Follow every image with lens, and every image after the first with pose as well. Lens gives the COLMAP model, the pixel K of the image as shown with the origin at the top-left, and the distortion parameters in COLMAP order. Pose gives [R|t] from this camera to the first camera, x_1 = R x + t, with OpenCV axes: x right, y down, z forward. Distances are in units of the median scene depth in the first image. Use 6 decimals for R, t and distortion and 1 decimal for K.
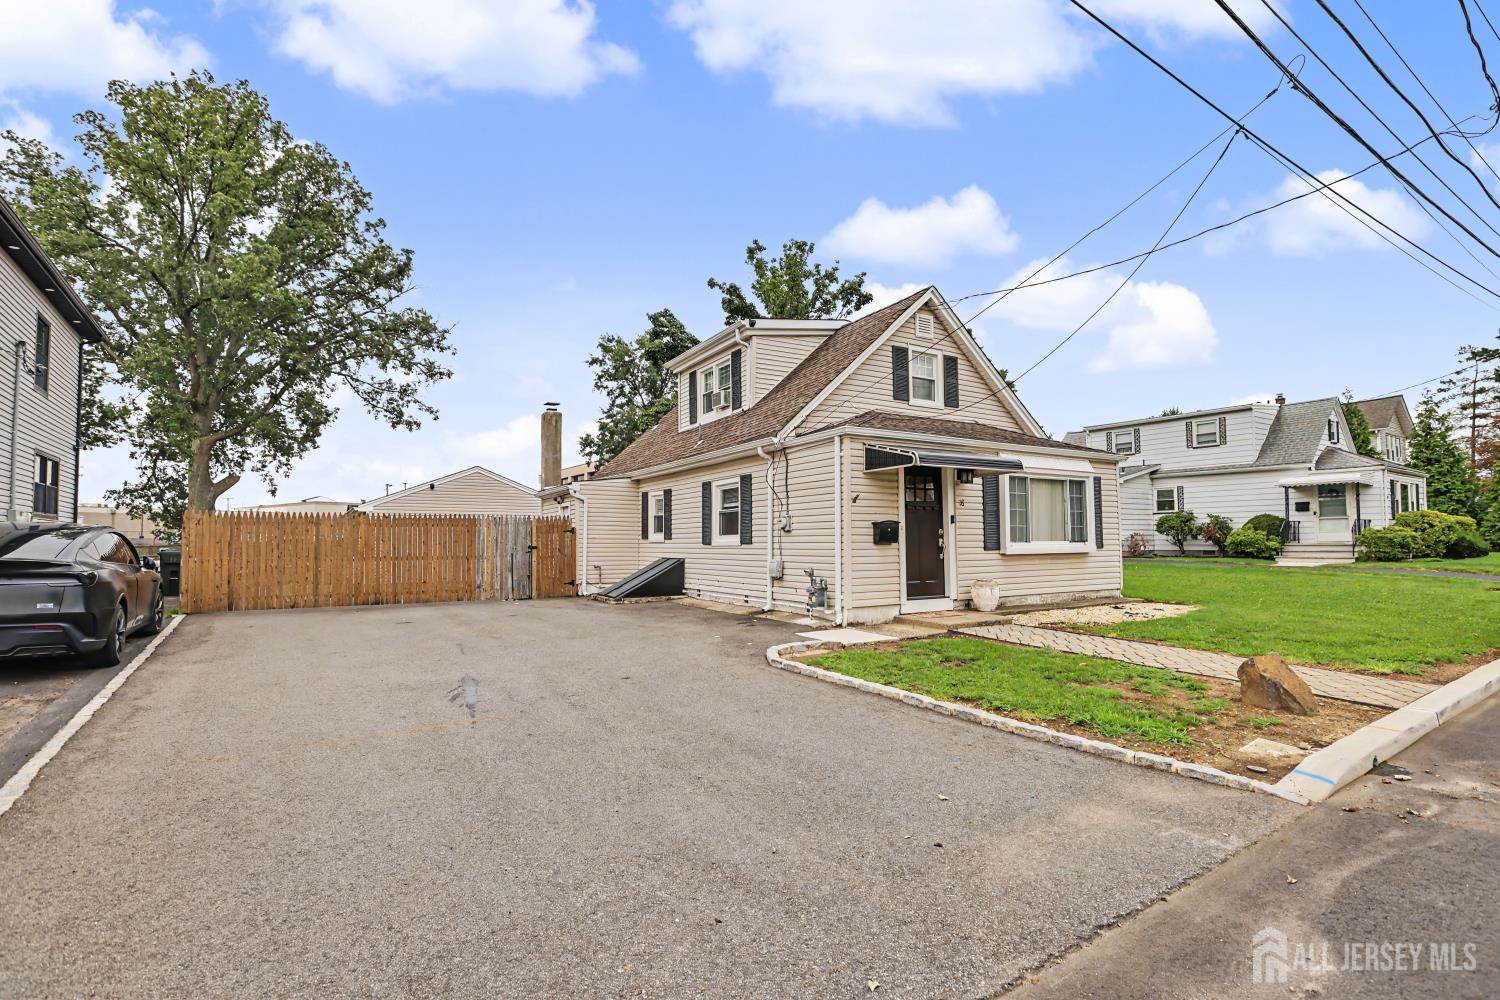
lens RADIAL K [[705.1, 0, 751.4], [0, 705.1, 502.1], [0, 0, 1]] dist [-0.000268, 0.000026]
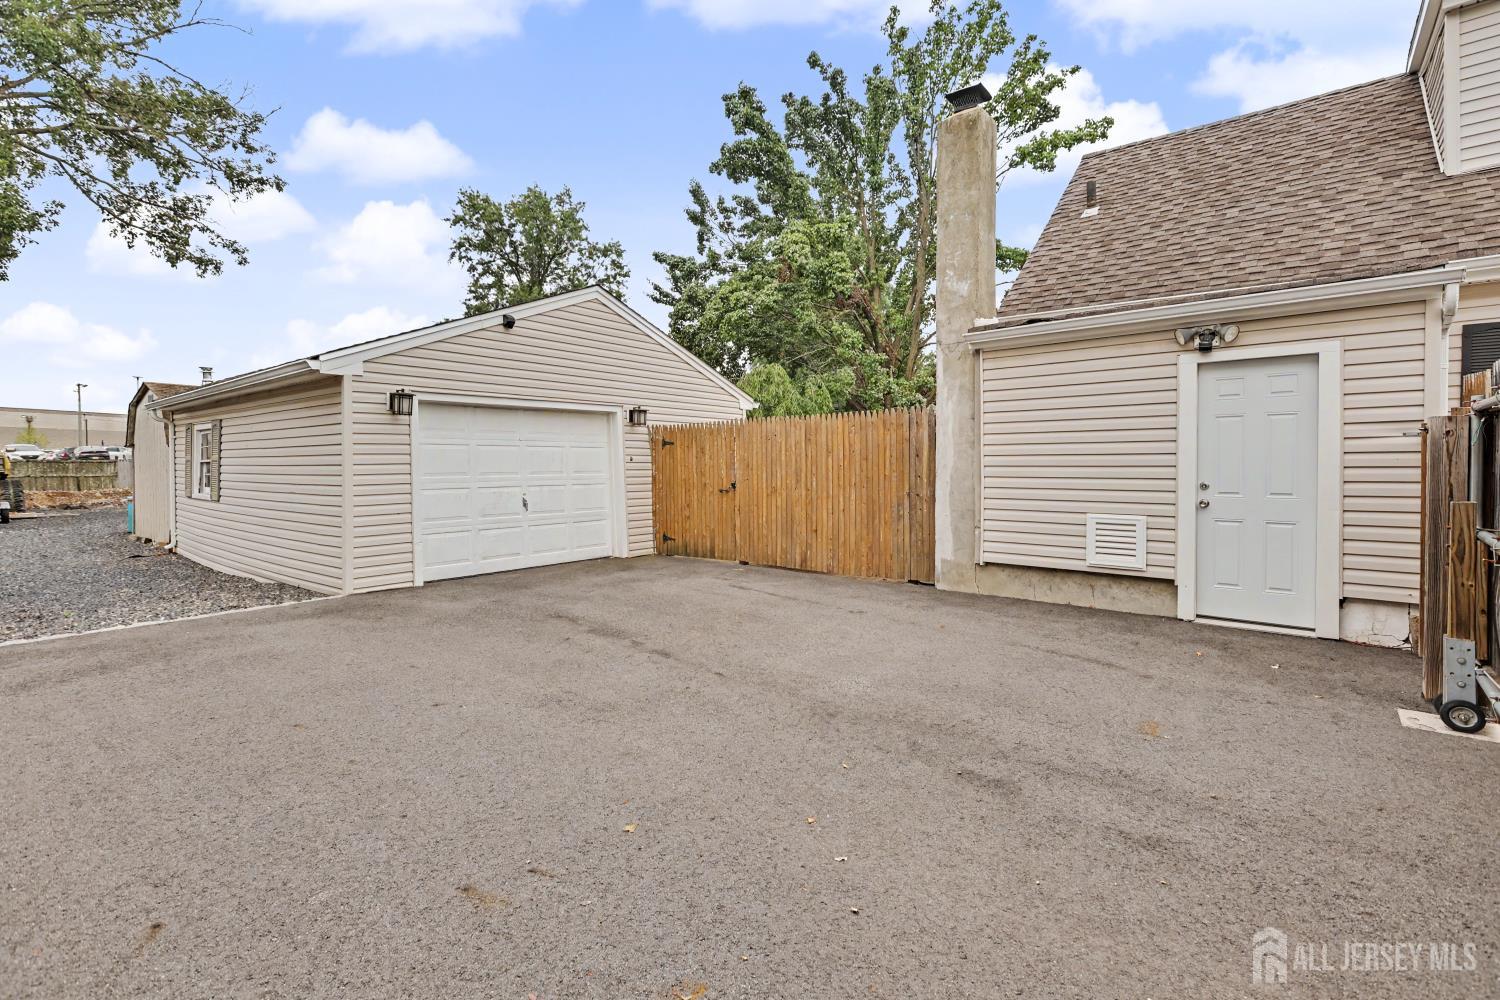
lens RADIAL K [[686.0, 0, 740.9], [0, 686.0, 465.4], [0, 0, 1]] dist [0.000015, 0.000270]
pose [[0.952985, 0.005251, 0.302972, -0.234122], [-0.022648, 0.998287, 0.053937, 0.014580], [-0.302170, -0.058262, 0.951472, 0.324391]]
